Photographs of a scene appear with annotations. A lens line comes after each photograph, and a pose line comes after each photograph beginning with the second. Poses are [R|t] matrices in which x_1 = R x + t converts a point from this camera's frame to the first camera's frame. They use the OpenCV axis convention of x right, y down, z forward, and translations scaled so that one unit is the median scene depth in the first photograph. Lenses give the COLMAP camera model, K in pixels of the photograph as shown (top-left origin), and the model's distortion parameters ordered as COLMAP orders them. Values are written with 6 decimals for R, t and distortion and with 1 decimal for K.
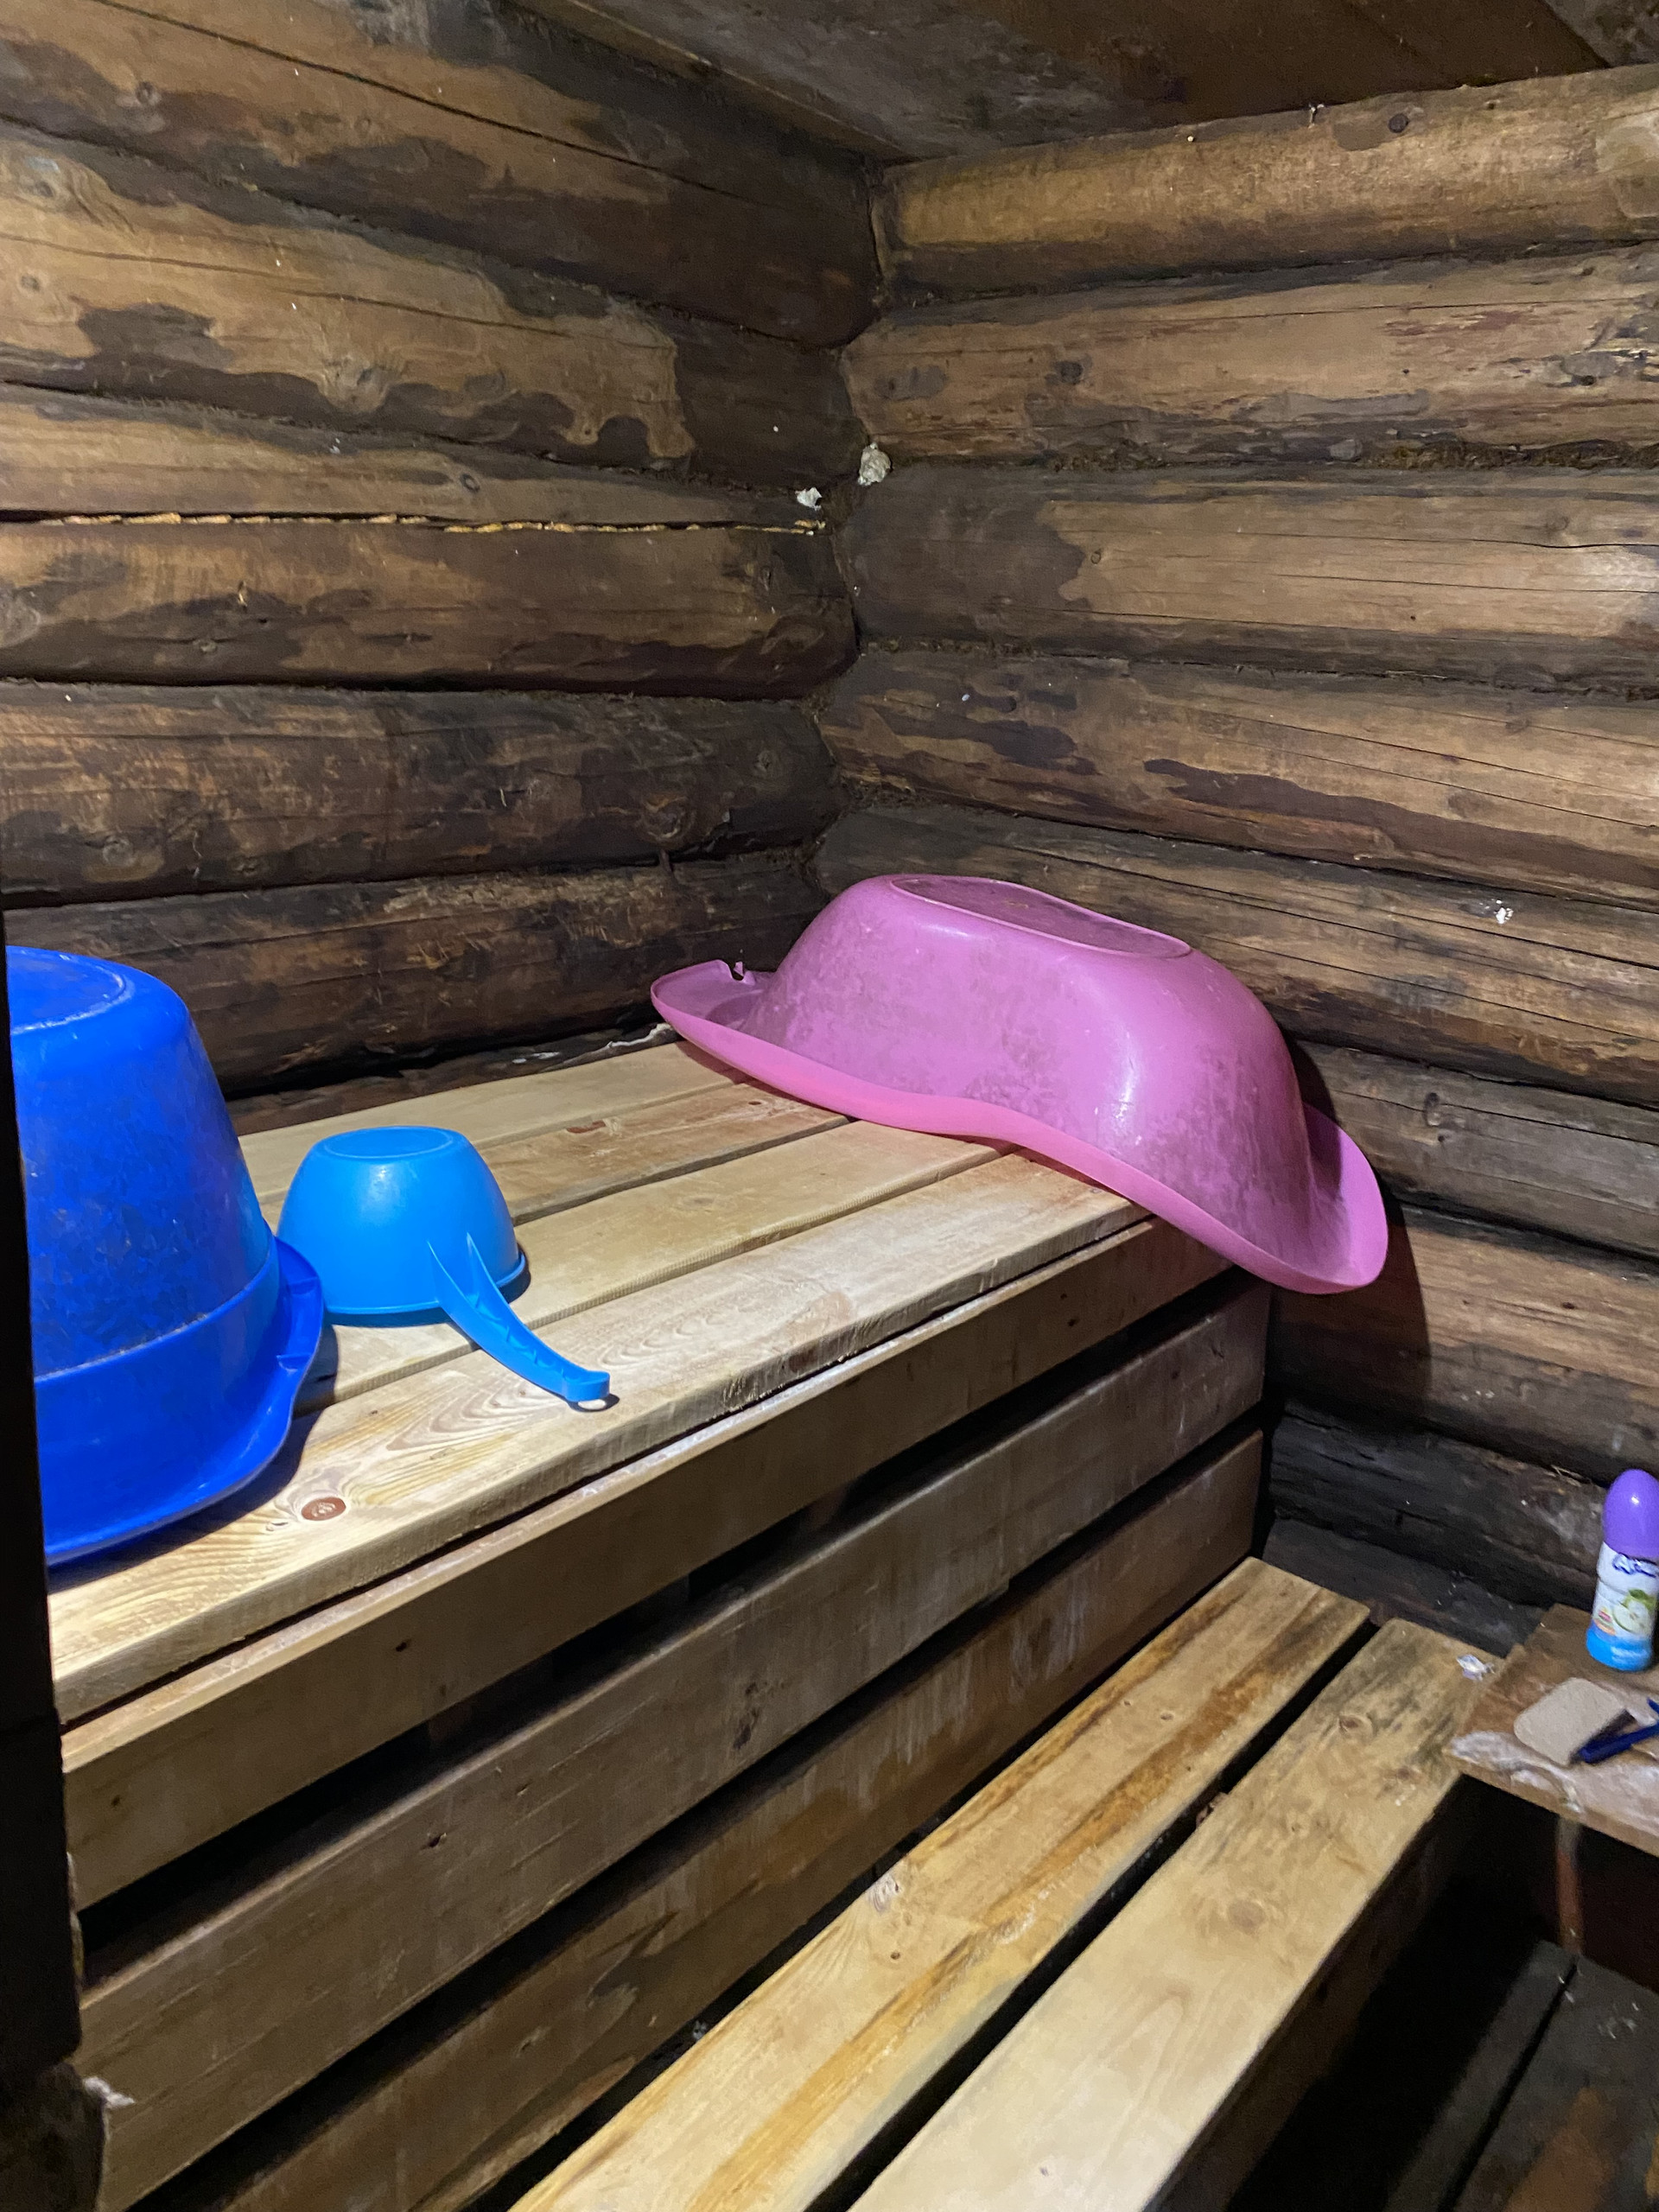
lens RADIAL K [[1665.9, 0, 822.4], [0, 1665.9, 1111.5], [0, 0, 1]] dist [0.001486, -0.009847]
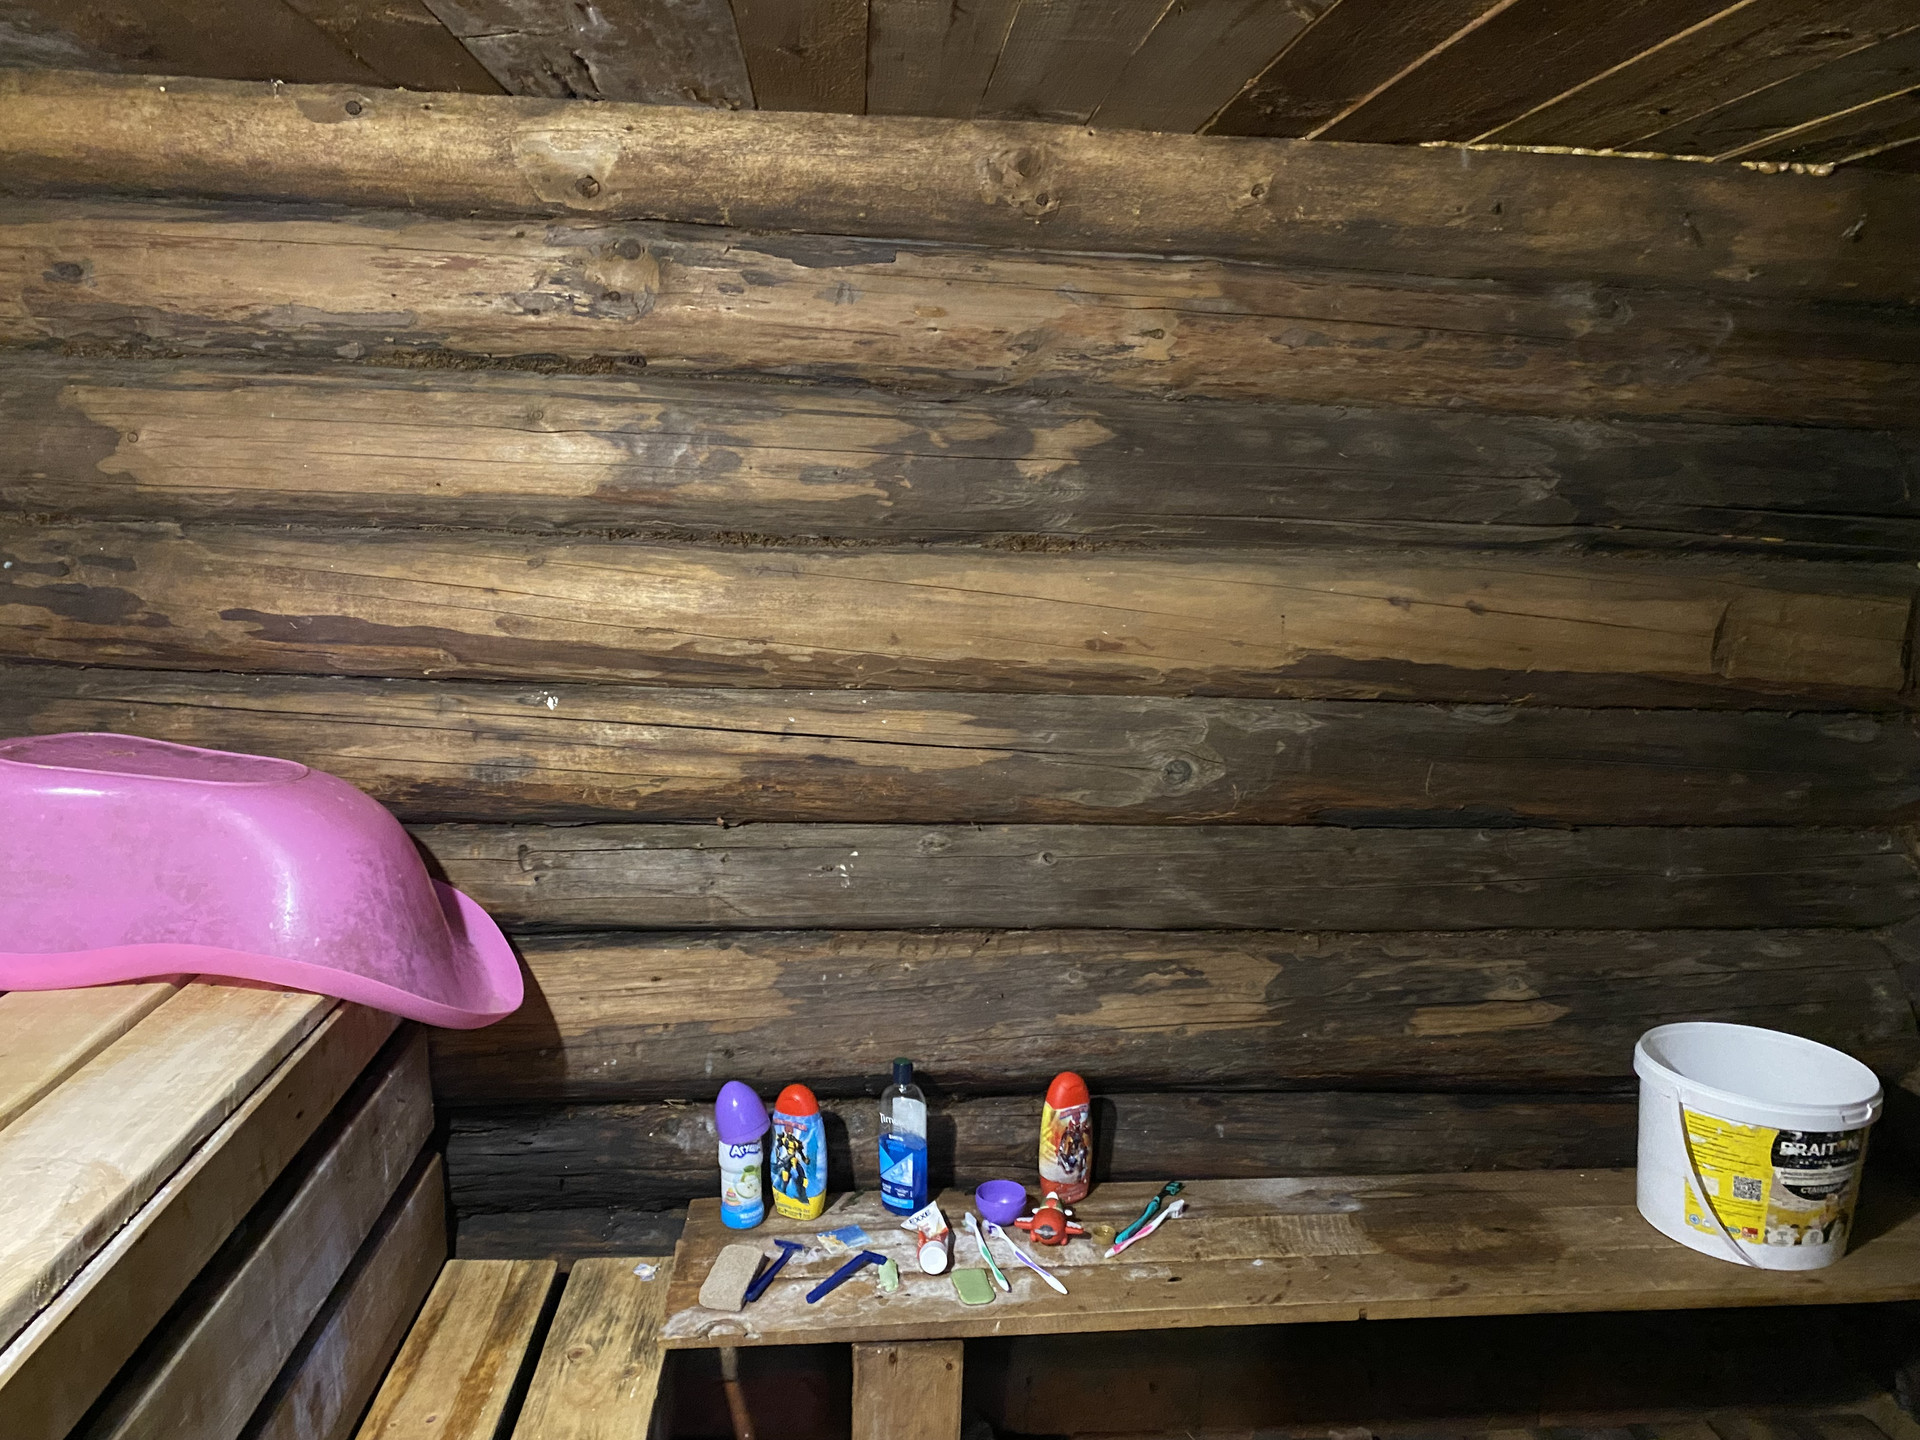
lens RADIAL K [[1429.1, 0, 958.0], [0, 1429.1, 714.5], [0, 0, 1]] dist [-0.026140, 0.002876]
pose [[0.722280, -0.152593, 0.674557, -0.119354], [0.208142, 0.978097, -0.001610, -0.039626], [-0.659537, 0.141566, 0.738221, -0.040621]]
